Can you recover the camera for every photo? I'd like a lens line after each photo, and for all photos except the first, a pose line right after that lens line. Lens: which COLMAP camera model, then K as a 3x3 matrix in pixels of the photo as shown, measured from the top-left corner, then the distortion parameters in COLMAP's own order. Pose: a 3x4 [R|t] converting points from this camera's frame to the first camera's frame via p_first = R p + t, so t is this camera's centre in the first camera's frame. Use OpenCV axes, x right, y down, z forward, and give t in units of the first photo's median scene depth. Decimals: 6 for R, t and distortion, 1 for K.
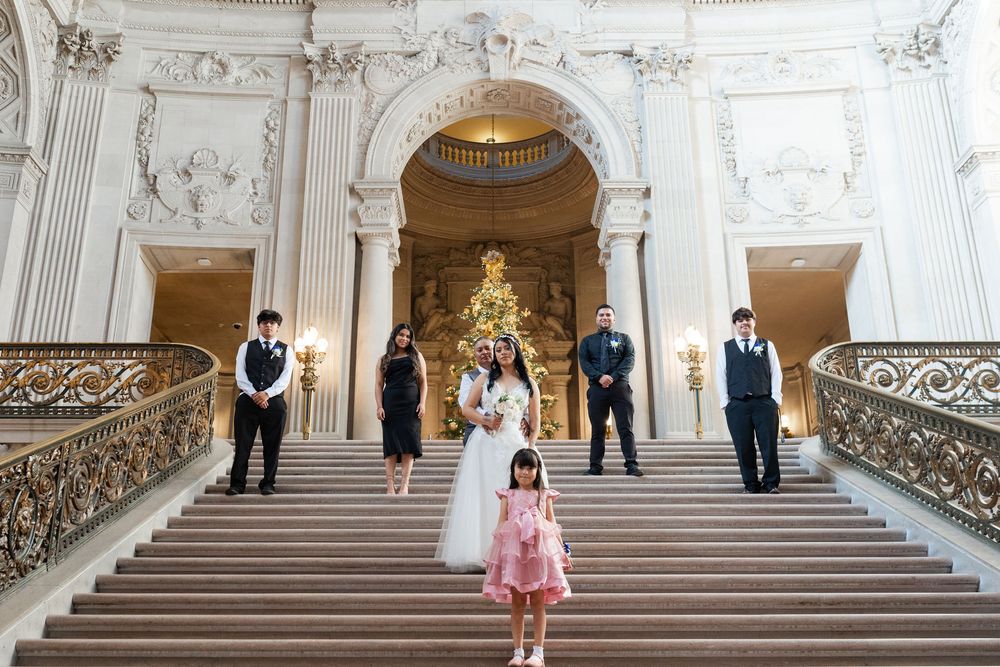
lens RADIAL K [[946.3, 0, 489.8], [0, 946.3, 338.0], [0, 0, 1]] dist [-0.001781, -0.002812]
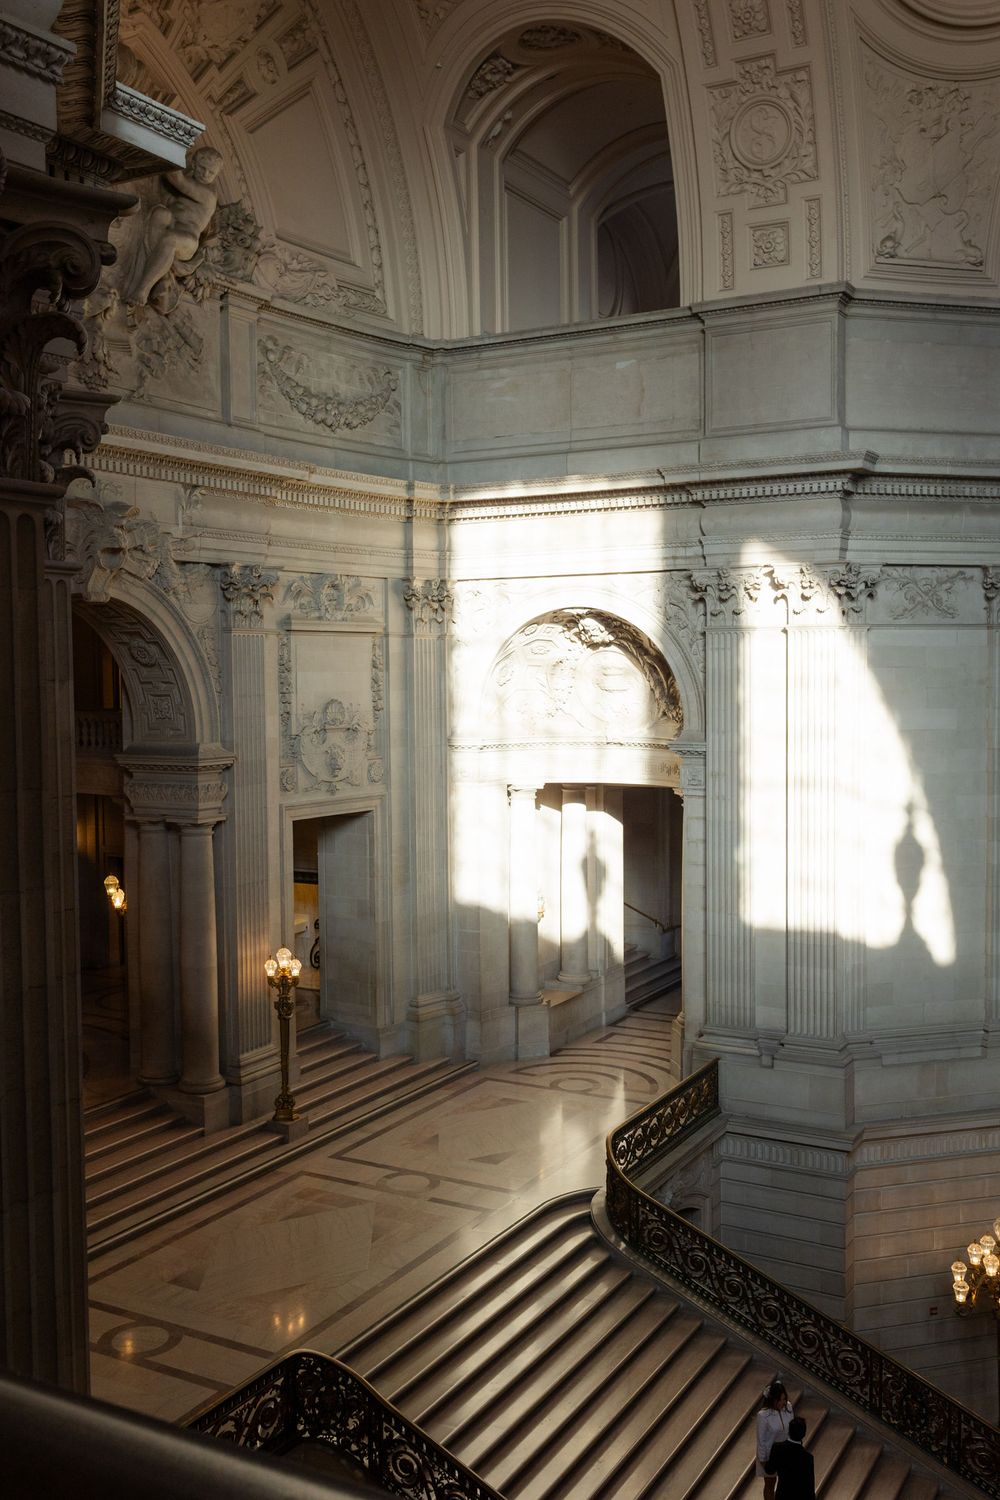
lens RADIAL K [[1419.5, 0, 500.0], [0, 1419.5, 750.0], [0, 0, 1]] dist [-0.001781, -0.002812]
pose [[0.488314, -0.049093, 0.871286, -0.754662], [-0.274242, 0.939202, 0.206619, -0.458999], [-0.828457, -0.339838, 0.445163, 0.235622]]
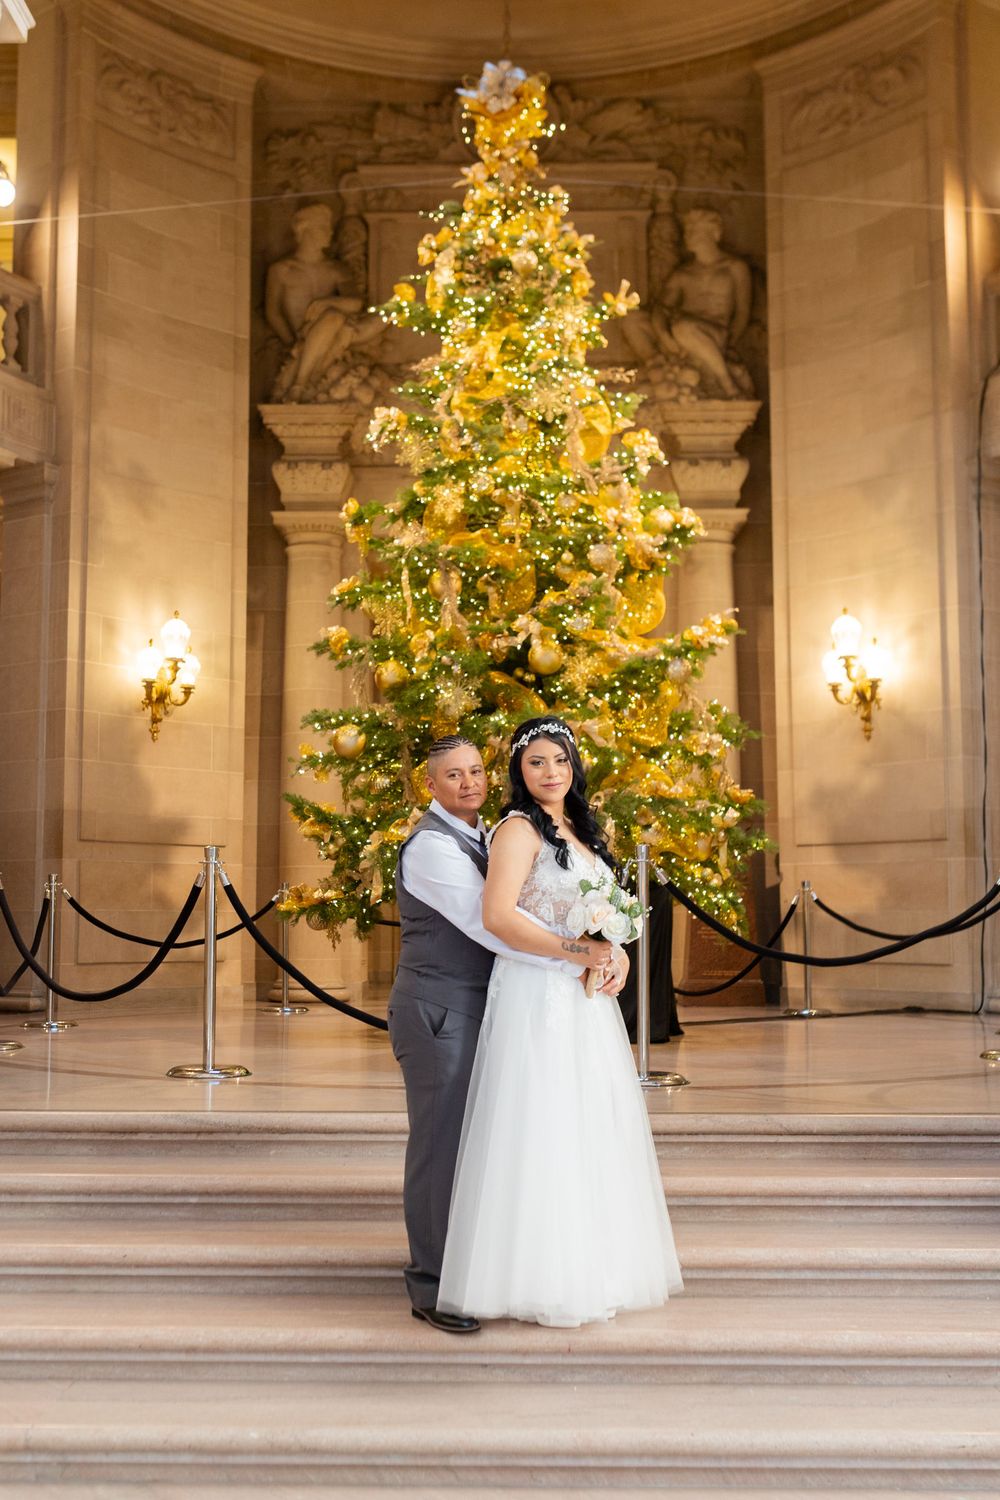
lens RADIAL K [[1498.7, 0, 500.0], [0, 1498.7, 750.0], [0, 0, 1]] dist [0.007438, 0.001971]
pose [[0.999919, -0.000835, -0.012692, 0.009955], [0.003842, 0.971063, 0.238793, -0.004769], [0.012126, -0.238823, 0.970988, 0.646398]]
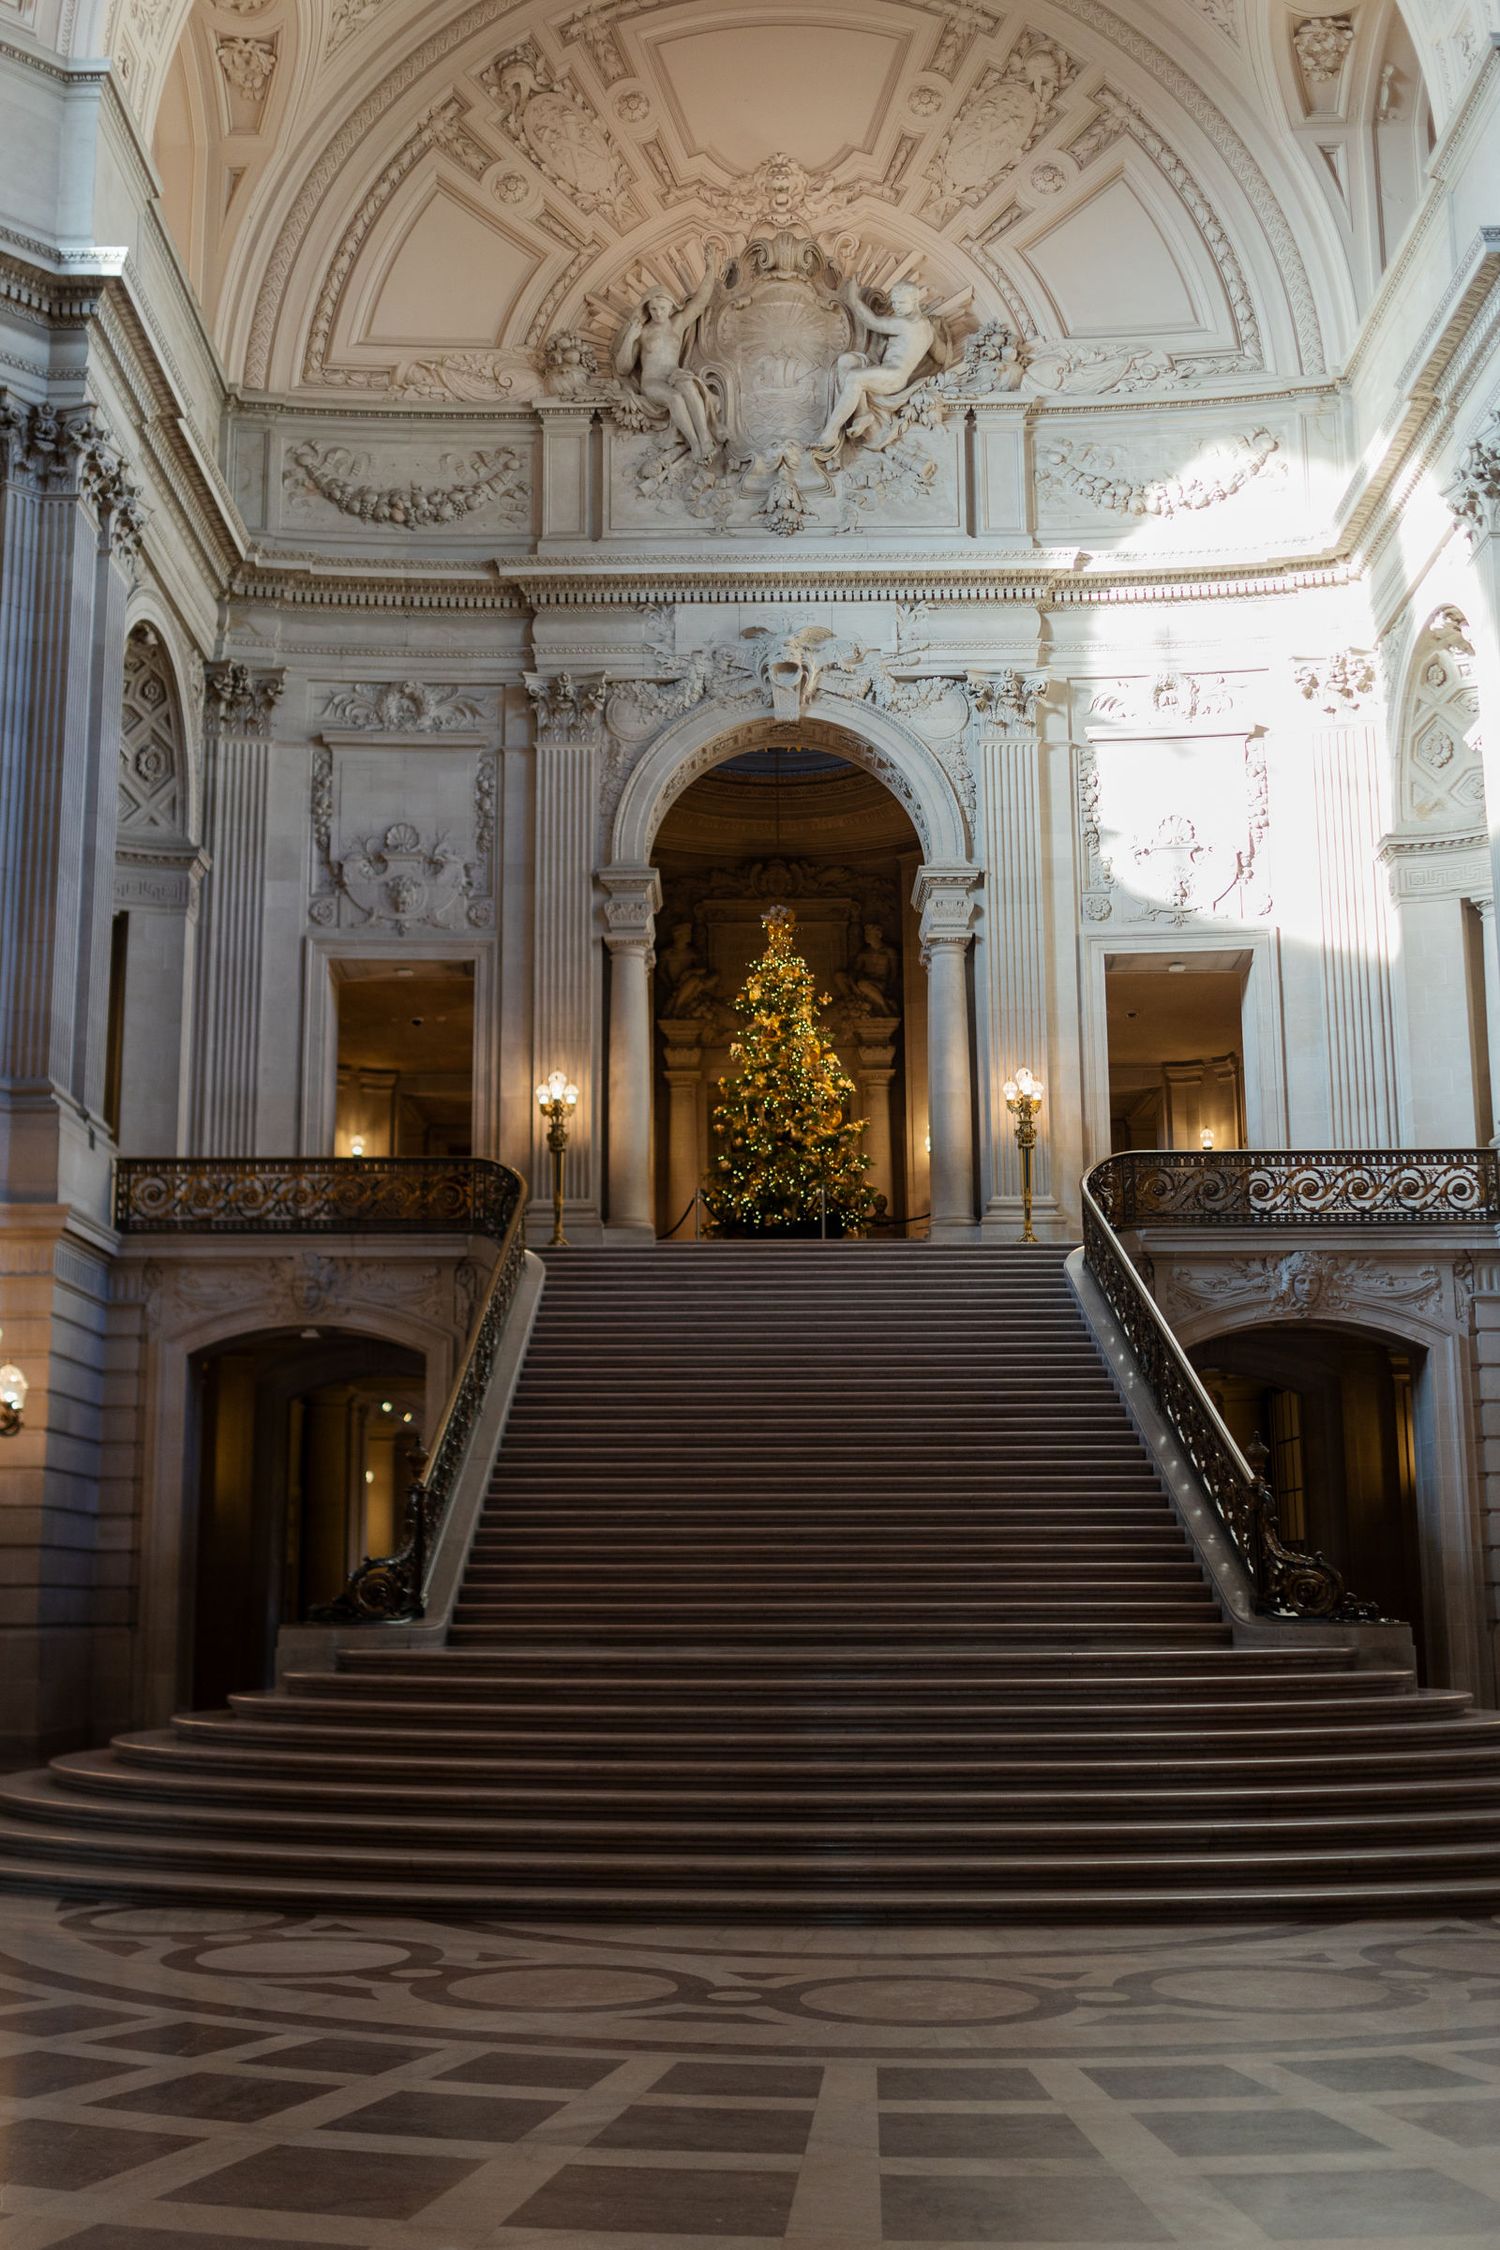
lens RADIAL K [[2248.1, 0, 750.0], [0, 2248.1, 1125.0], [0, 0, 1]] dist [0.007438, 0.001971]
pose [[0.999965, -0.004500, -0.007103, -0.007491], [0.005520, 0.988556, 0.150755, -0.219517], [0.006343, -0.150789, 0.988546, -0.784669]]
